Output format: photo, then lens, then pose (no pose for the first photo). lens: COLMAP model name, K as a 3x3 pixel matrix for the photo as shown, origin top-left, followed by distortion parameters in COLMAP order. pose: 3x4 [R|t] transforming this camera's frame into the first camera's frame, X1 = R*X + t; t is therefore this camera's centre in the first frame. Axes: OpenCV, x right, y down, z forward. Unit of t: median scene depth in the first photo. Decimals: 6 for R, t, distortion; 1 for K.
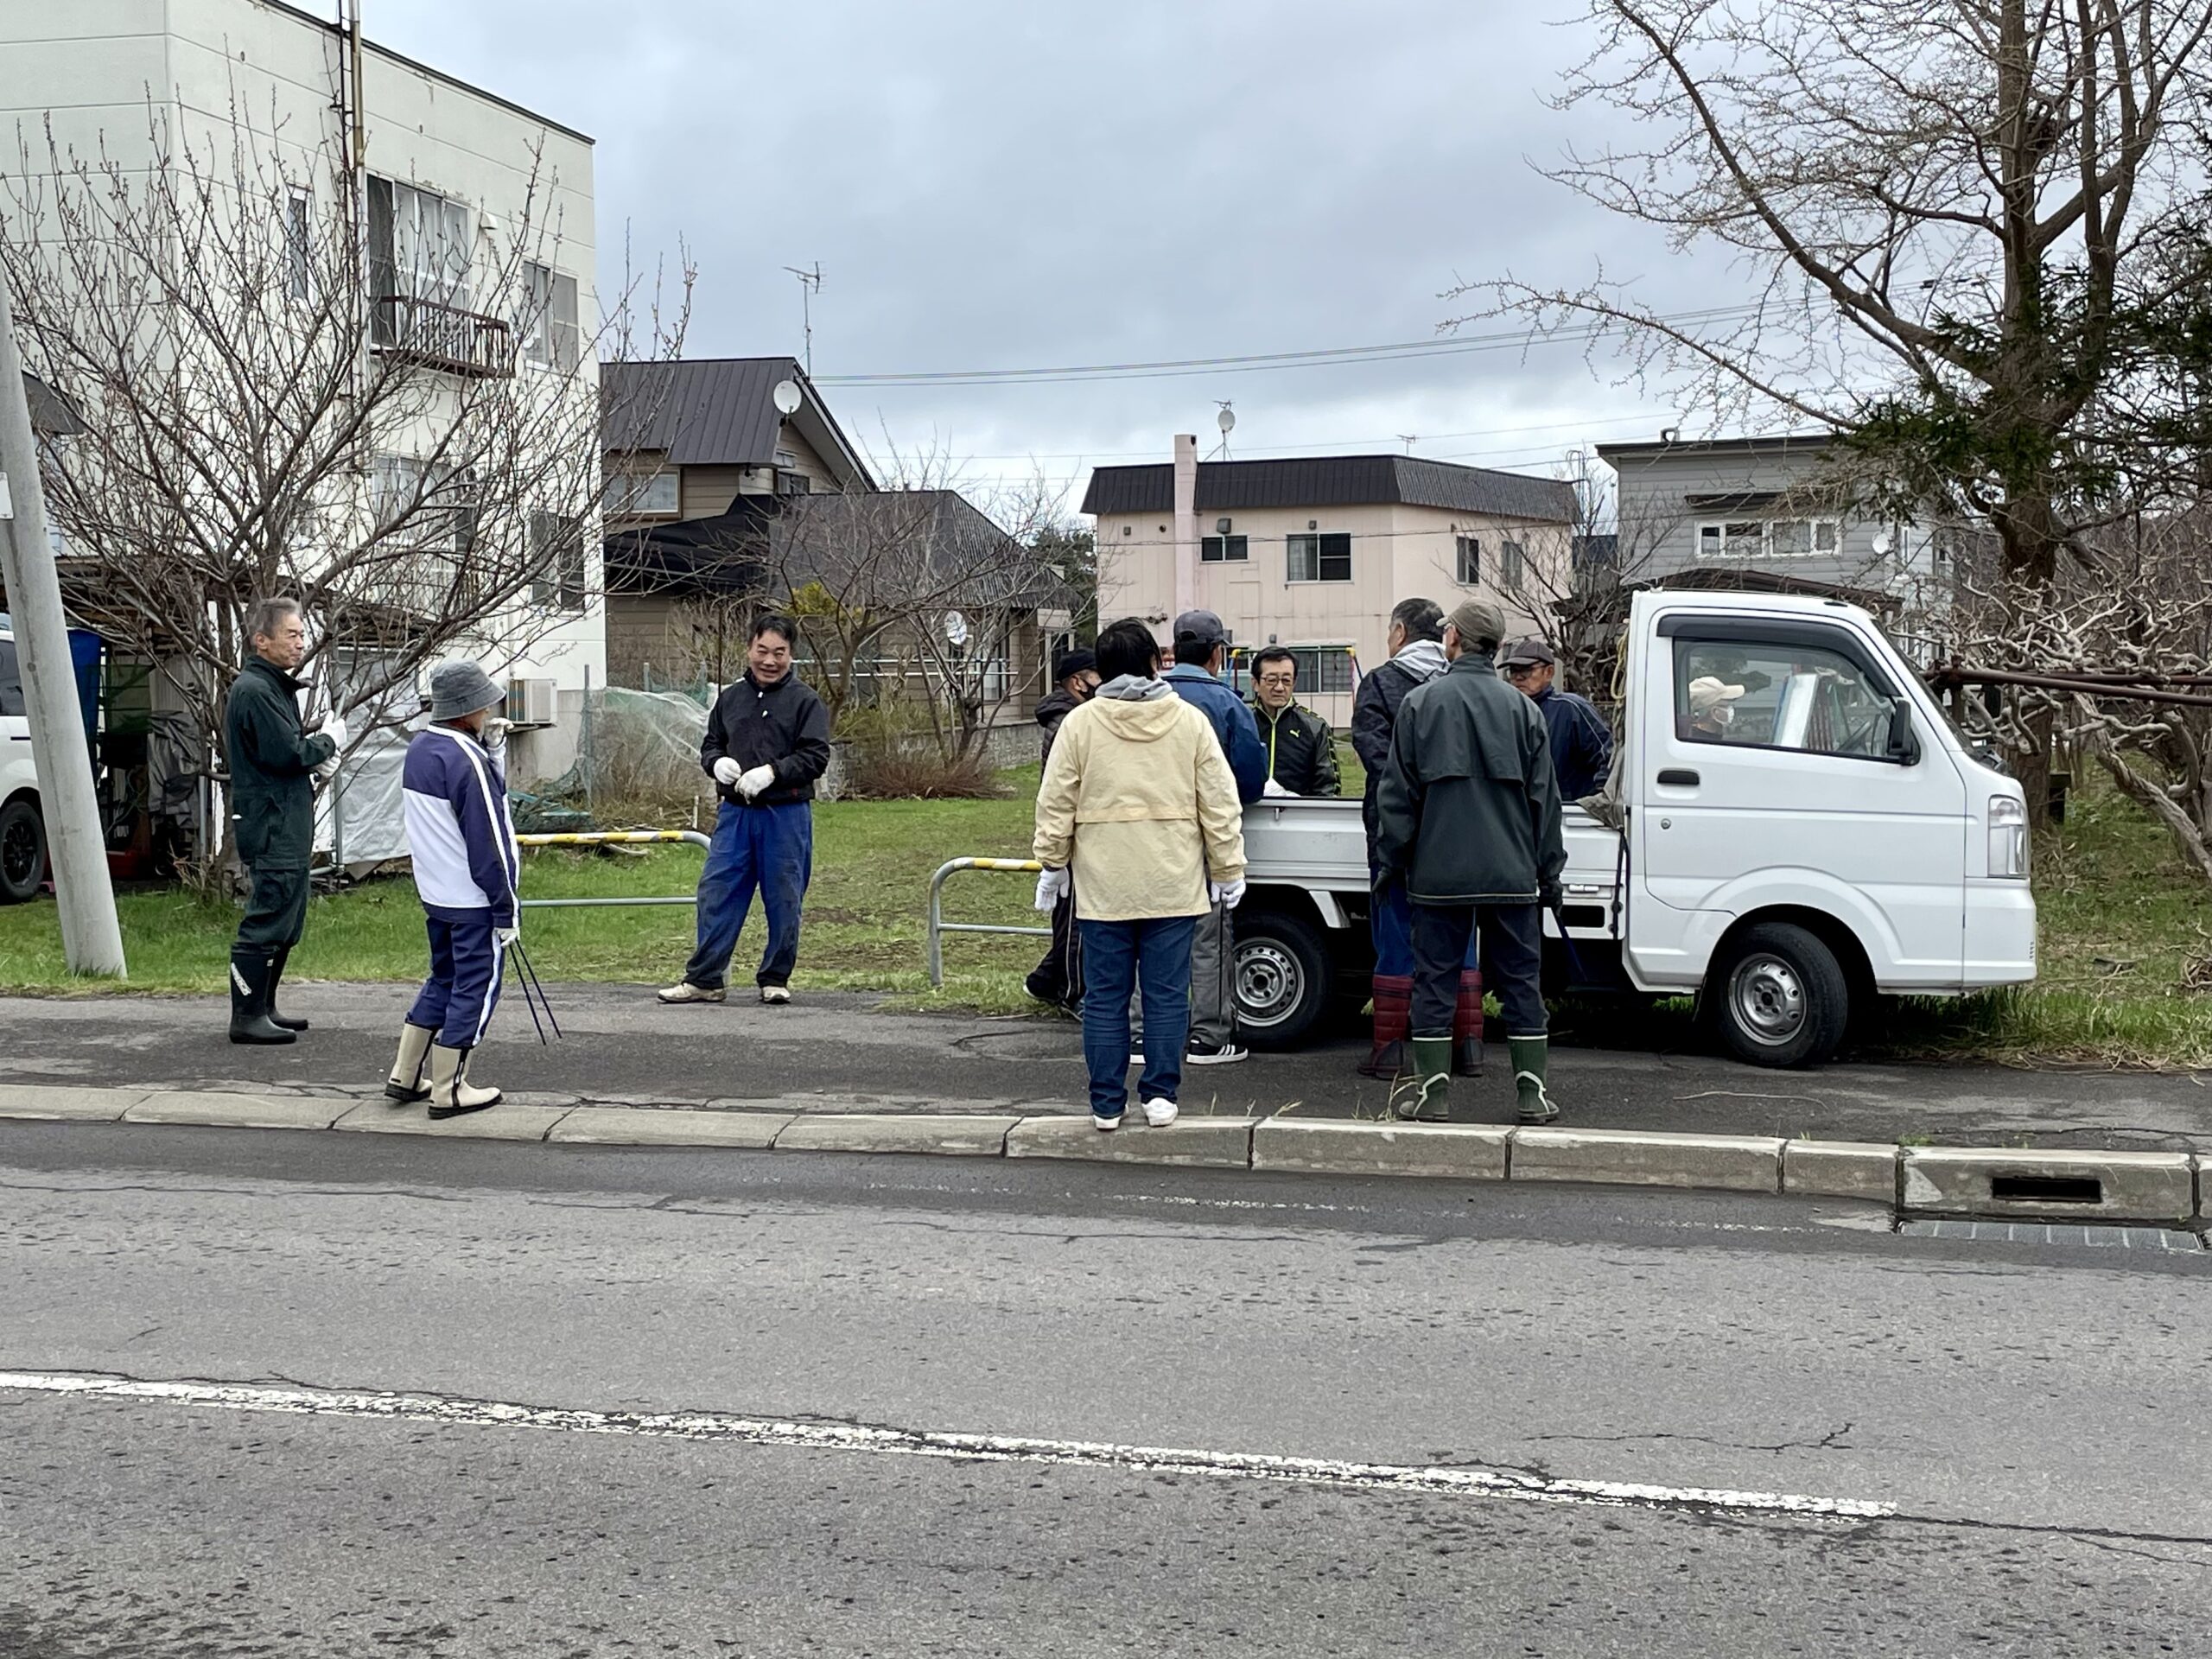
lens RADIAL K [[3110.0, 0, 1105.0], [0, 3110.0, 826.5], [0, 0, 1]] dist [0.031153, 0.000000]
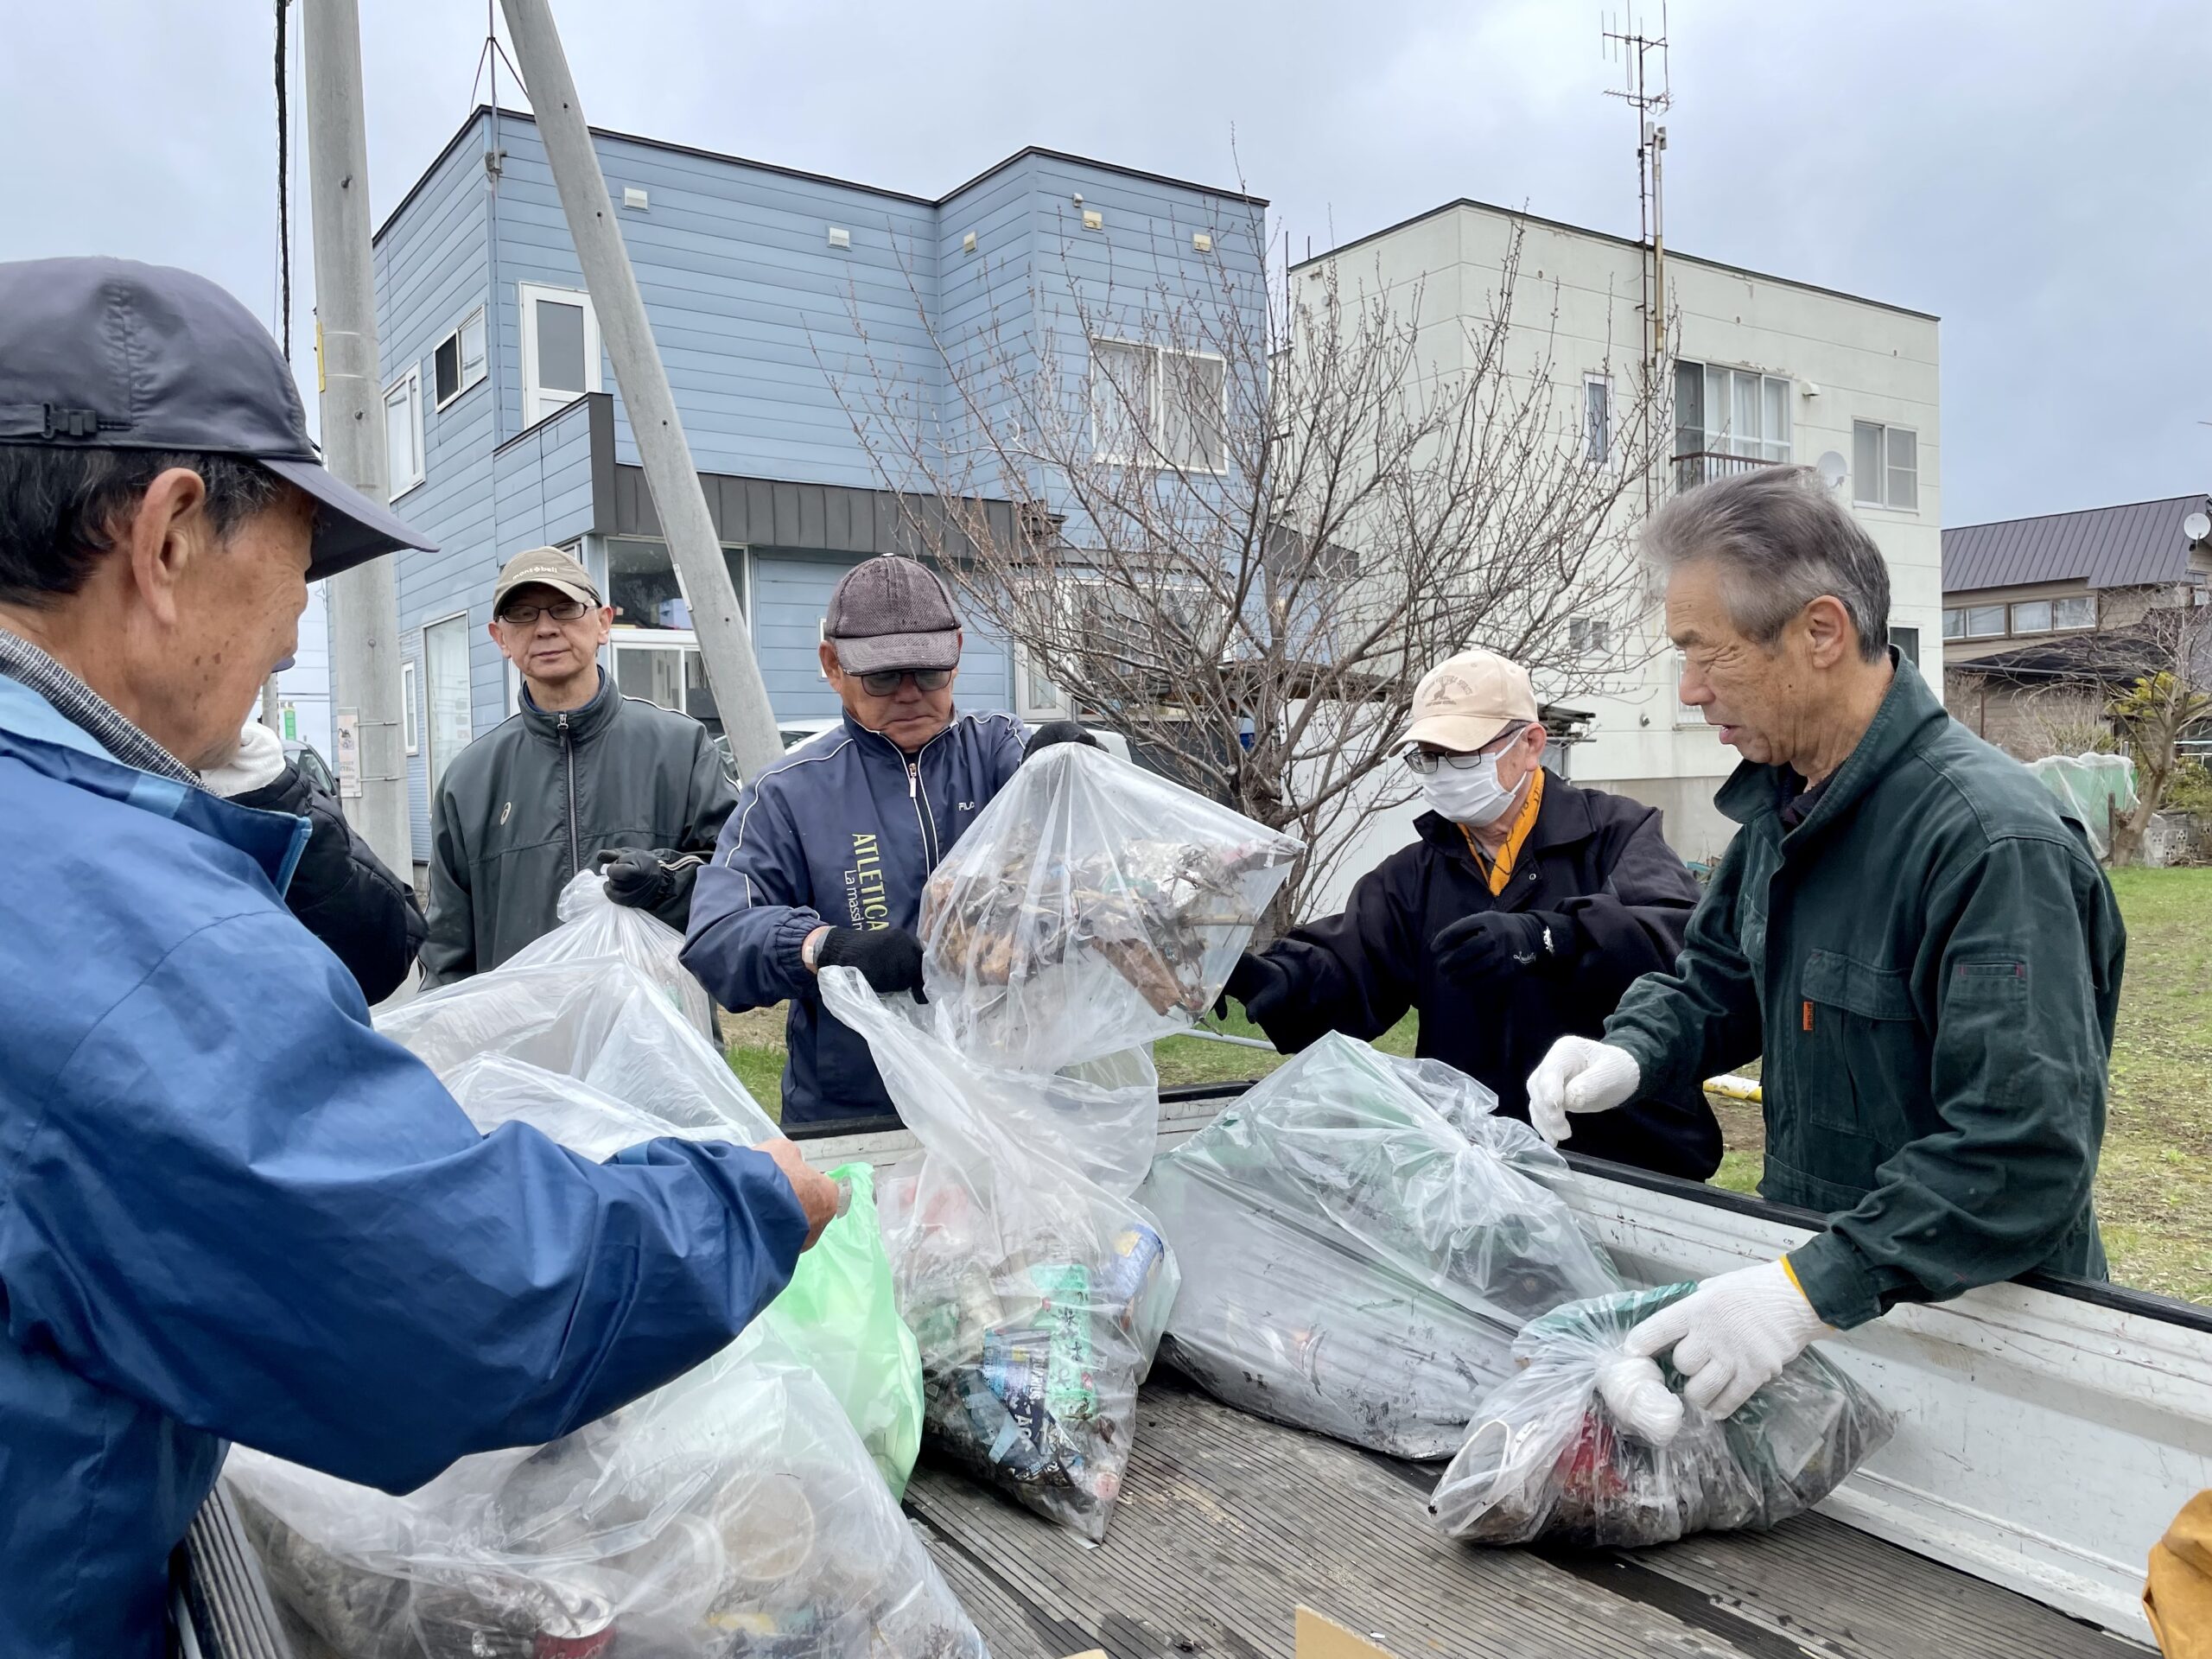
lens RADIAL K [[1655.9, 0, 1118.2], [0, 1655.9, 802.4], [0, 0, 1]] dist [0.077988, -0.104913]
pose [[0.732185, 0.003881, -0.681095, 0.047522], [-0.020072, 0.999672, -0.015882, -0.013545], [0.680810, 0.025299, 0.732023, 0.298066]]
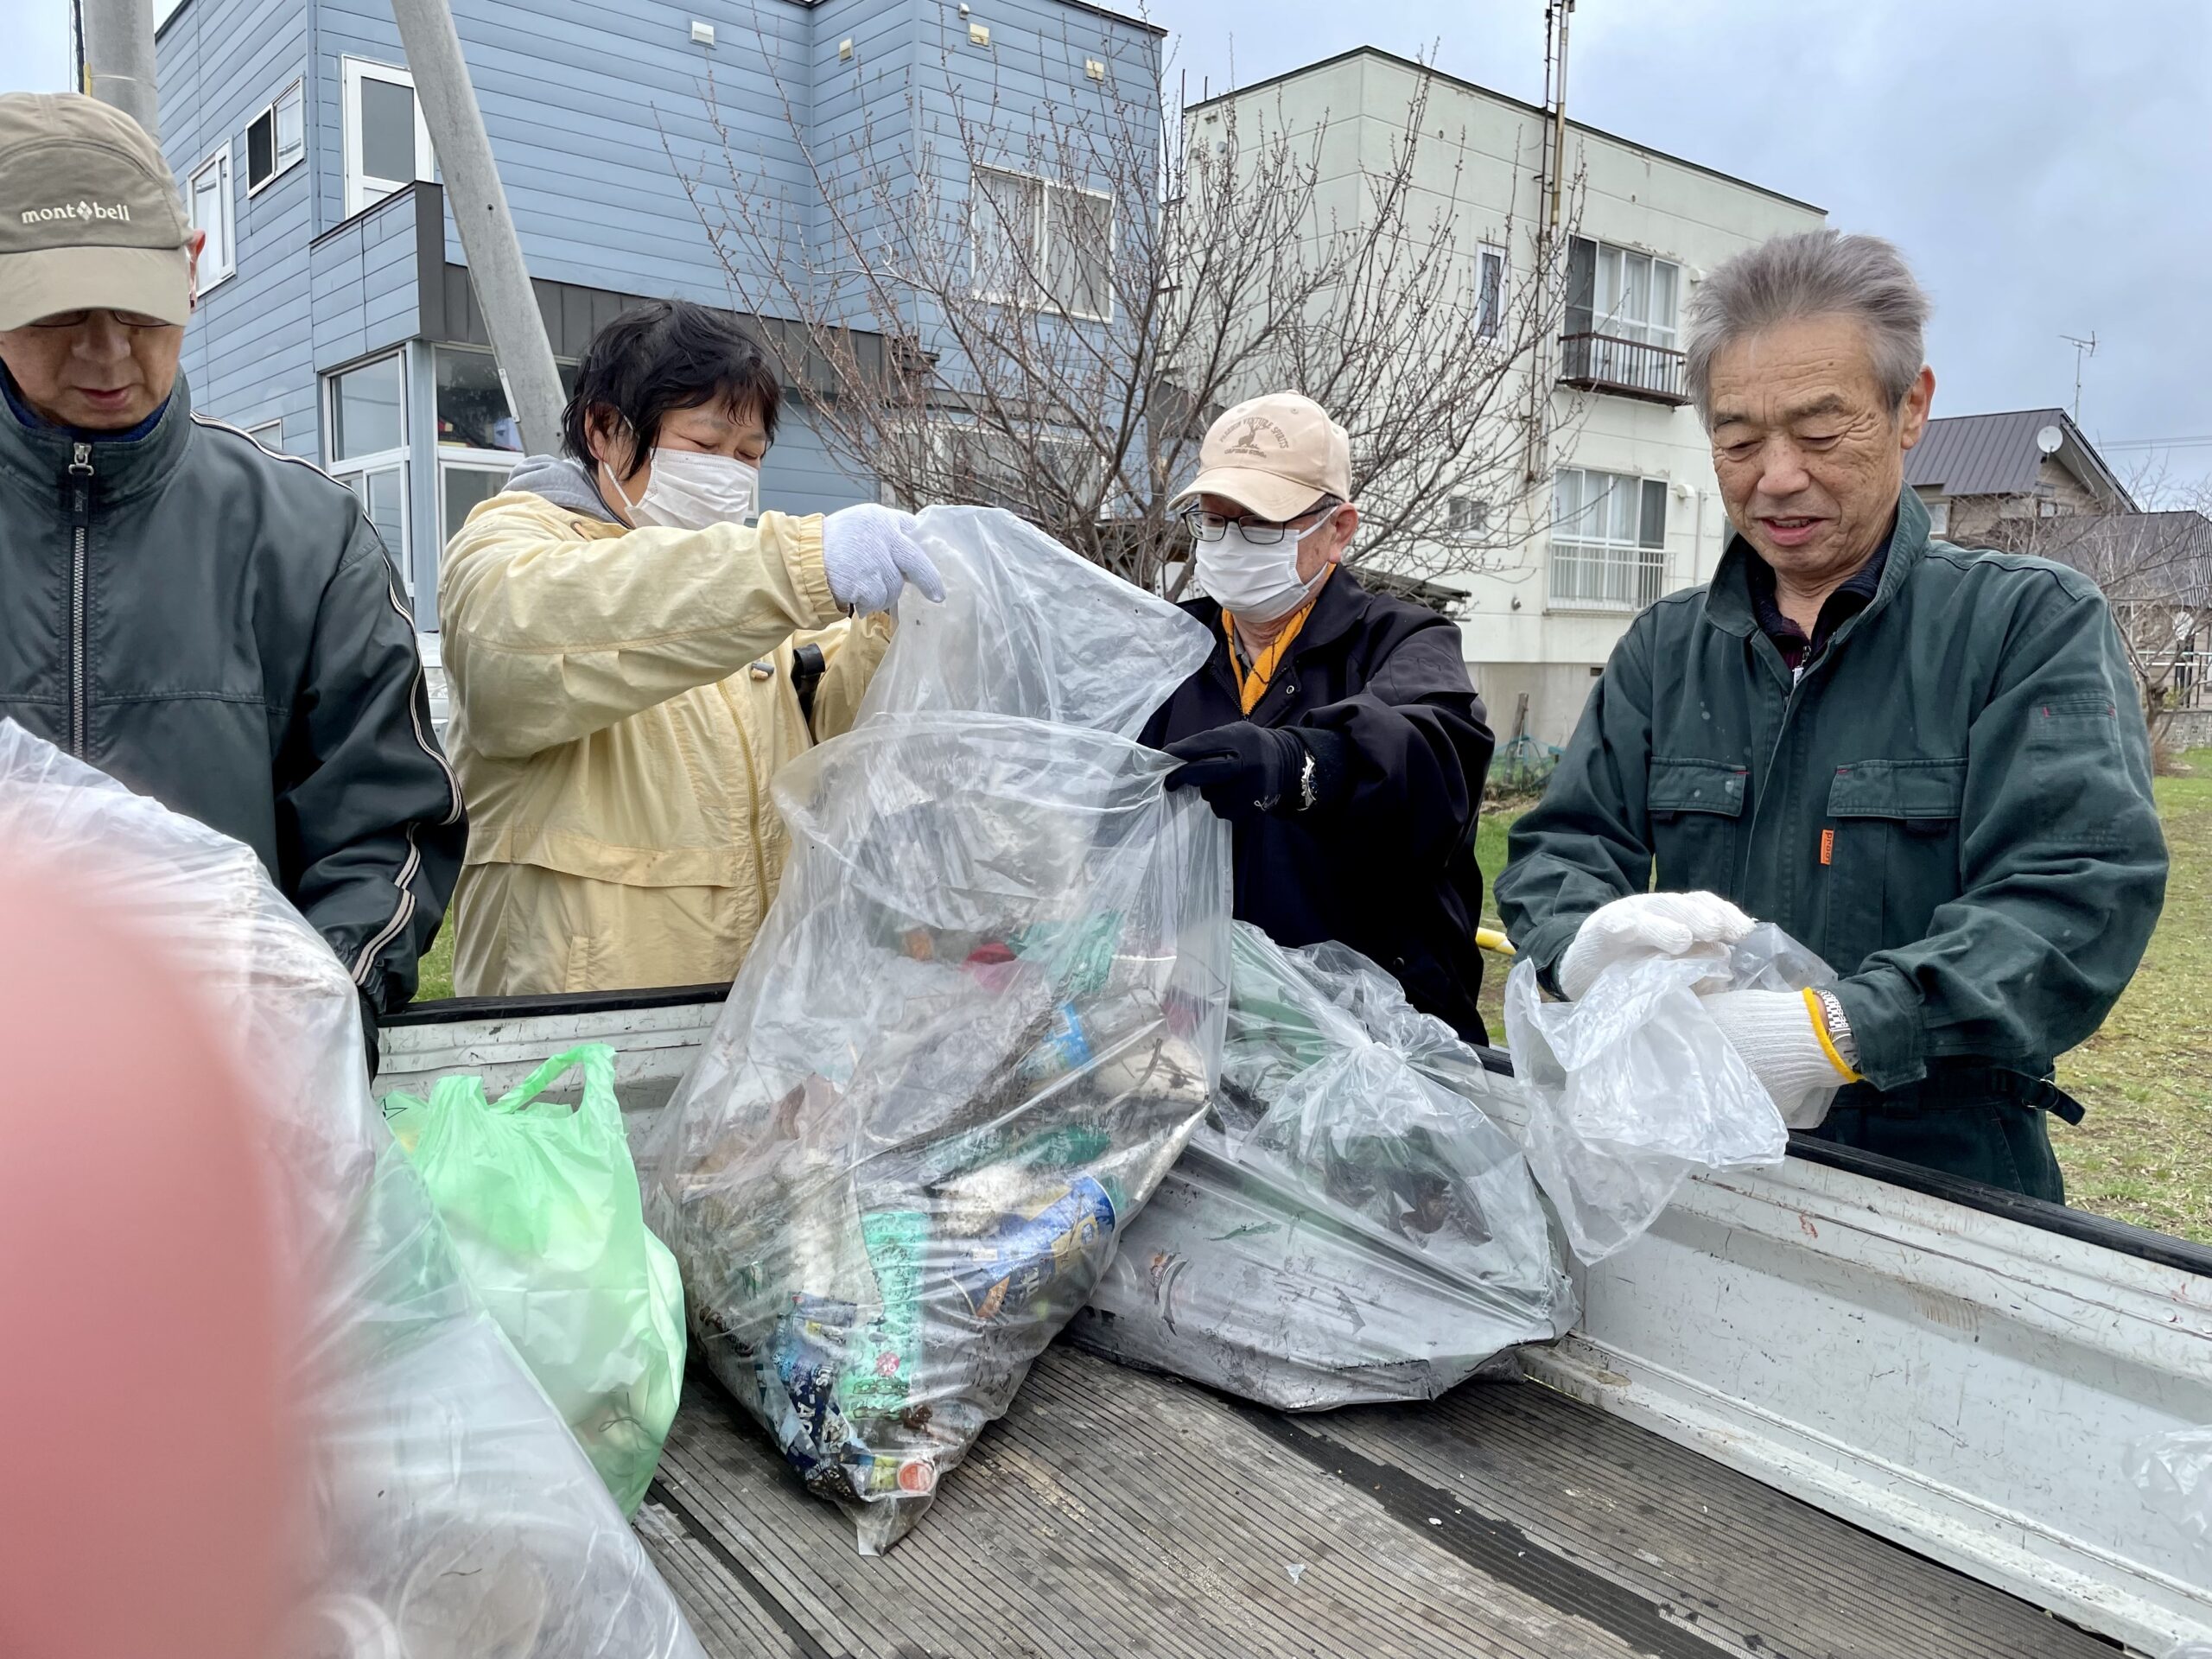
lens RADIAL K [[1655.9, 0, 1135.9], [0, 1655.9, 807.9], [0, 0, 1]] dist [0.077988, -0.104913]
pose [[0.788748, 0.087127, -0.608510, 0.041080], [-0.061834, 0.996129, 0.062478, -0.012214], [0.611598, -0.011653, 0.791083, 0.305935]]
